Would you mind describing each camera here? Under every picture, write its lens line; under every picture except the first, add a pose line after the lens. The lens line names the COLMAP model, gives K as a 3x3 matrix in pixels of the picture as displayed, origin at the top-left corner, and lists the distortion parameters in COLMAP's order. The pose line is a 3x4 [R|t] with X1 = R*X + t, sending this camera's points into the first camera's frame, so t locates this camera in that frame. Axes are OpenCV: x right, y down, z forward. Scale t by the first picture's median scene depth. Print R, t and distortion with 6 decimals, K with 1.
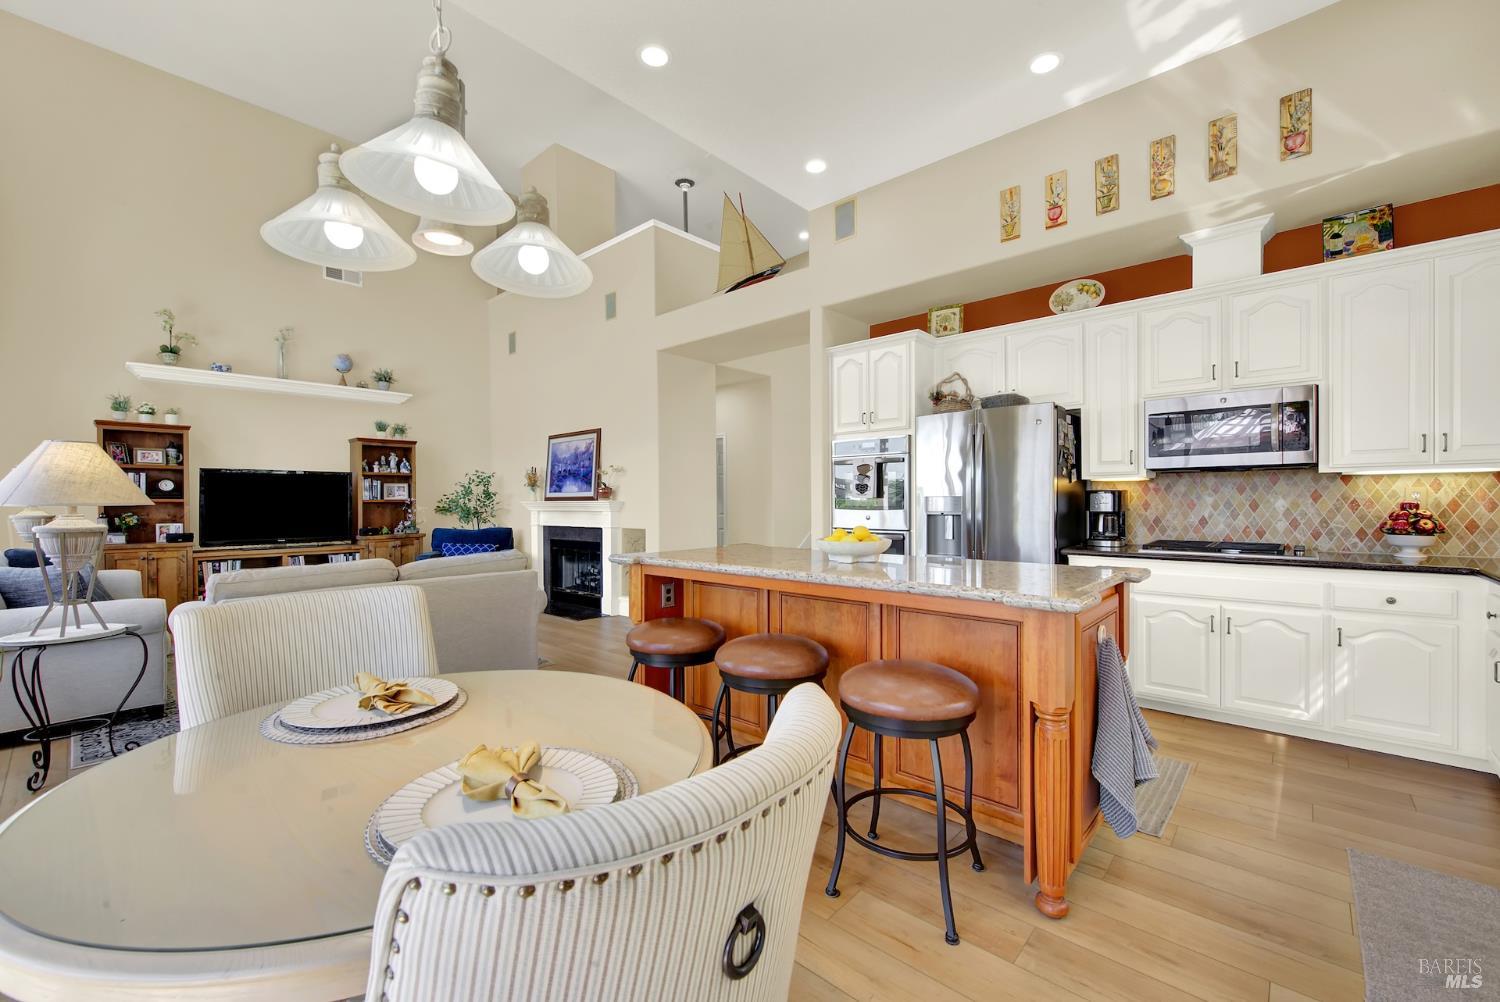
lens RADIAL K [[614.3, 0, 756.4], [0, 614.3, 504.5], [0, 0, 1]] dist [0.005808, -0.003833]
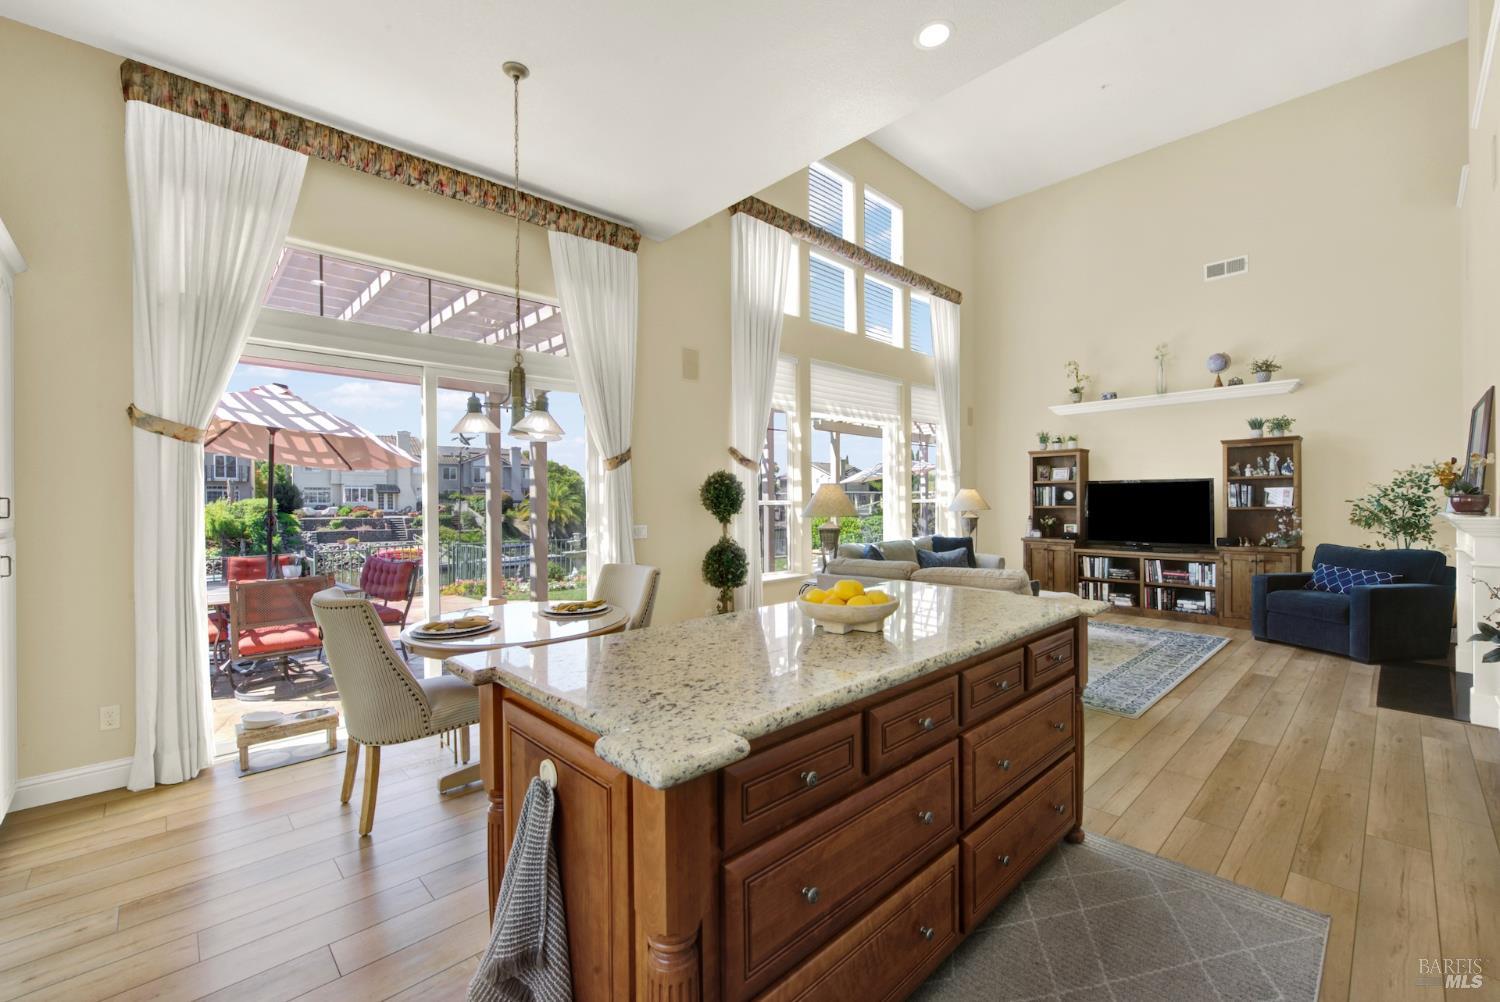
lens RADIAL K [[614.3, 0, 756.7], [0, 614.3, 506.0], [0, 0, 1]] dist [0.005808, -0.003833]
pose [[-0.075261, 0.013806, -0.997068, 0.587782], [0.001969, 0.999904, 0.013697, -0.040574], [0.997162, -0.000932, -0.075281, 0.626153]]
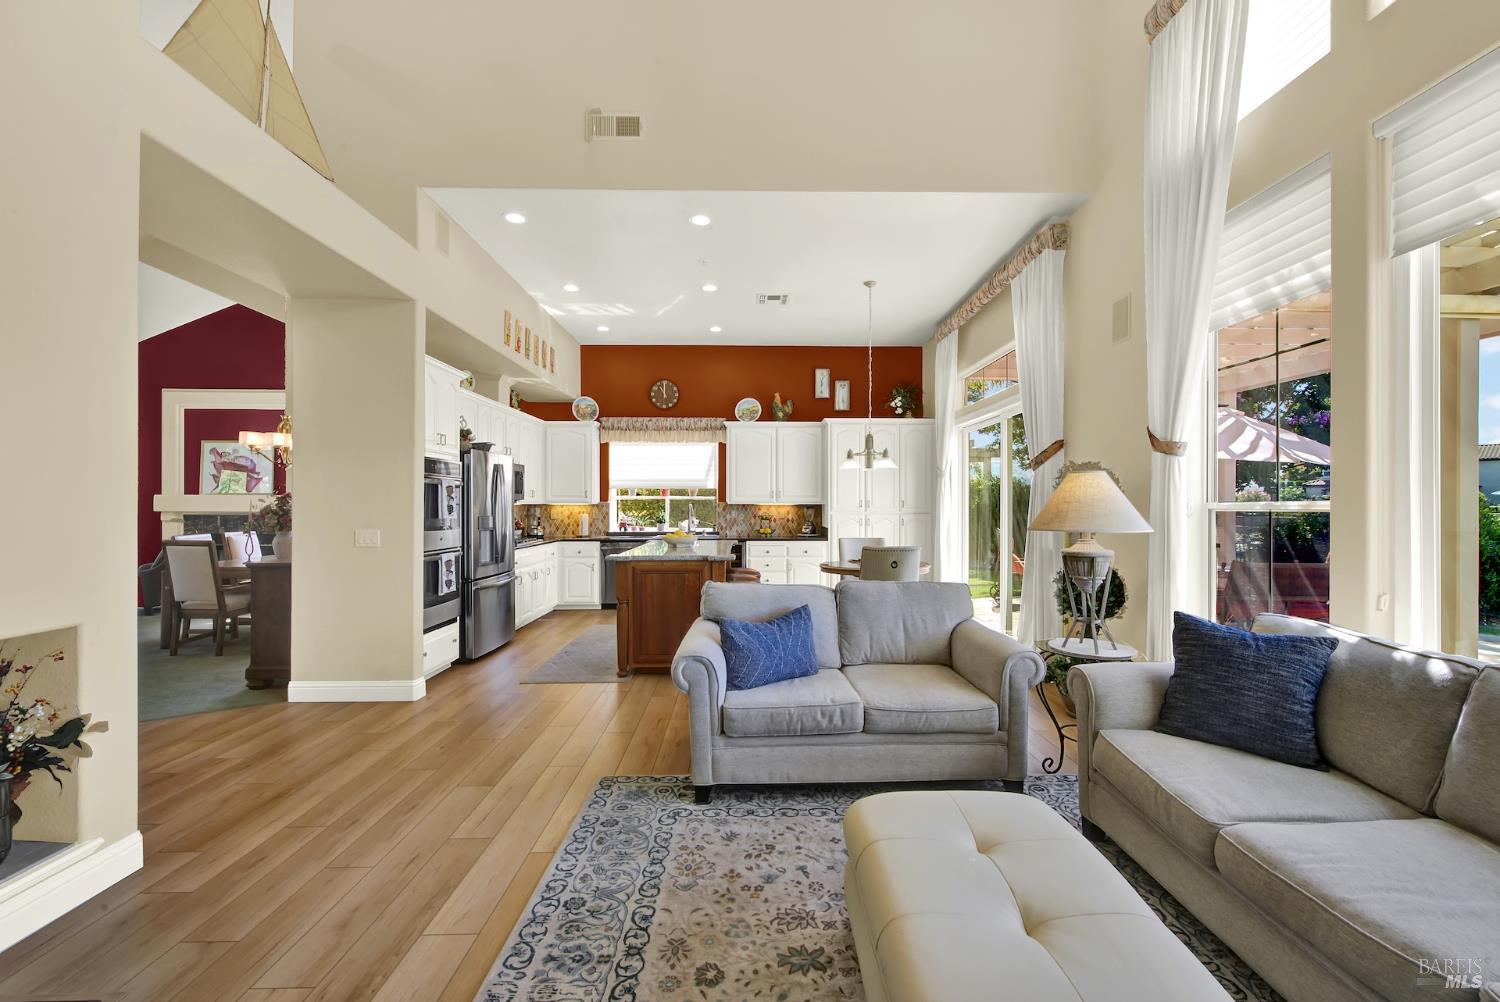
lens RADIAL K [[614.3, 0, 756.5], [0, 614.3, 504.9], [0, 0, 1]] dist [0.005808, -0.003833]
pose [[-0.681634, 0.004154, 0.731681, -1.032803], [0.006733, 0.999977, 0.000595, -0.033880], [-0.731662, 0.005332, -0.681647, 1.482670]]
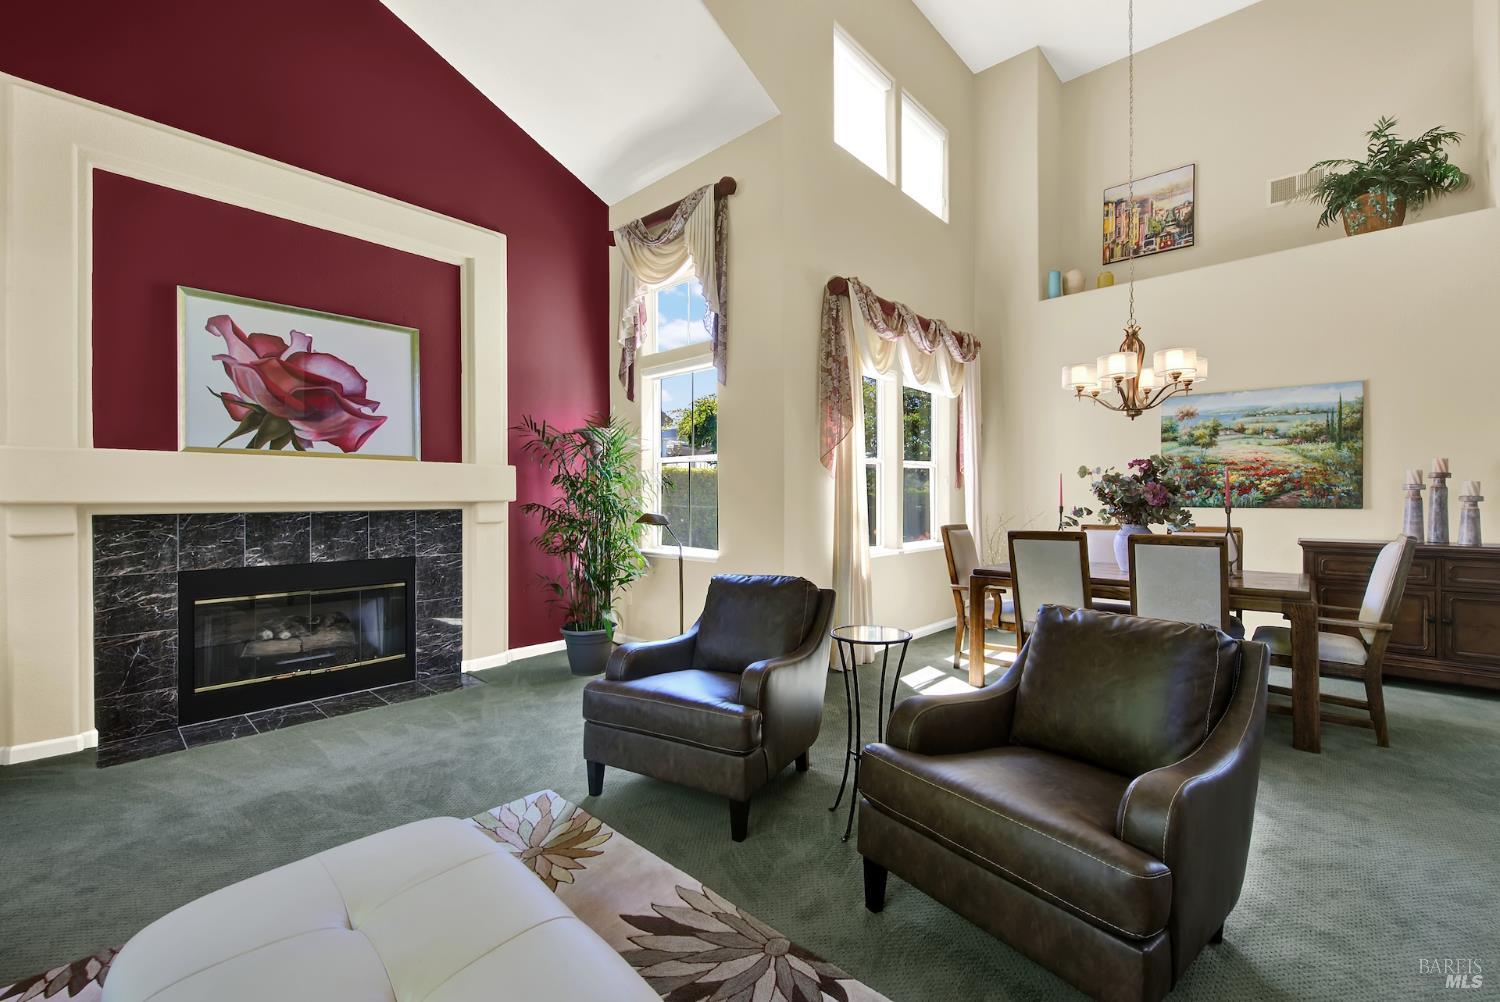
lens RADIAL K [[614.3, 0, 755.9], [0, 614.3, 505.5], [0, 0, 1]] dist [0.005808, -0.003833]
pose [[-0.999929, 0.010330, 0.005906, 1.528814], [0.010422, 0.999823, 0.015681, -0.022303], [-0.005743, 0.015742, -0.999860, 2.232593]]
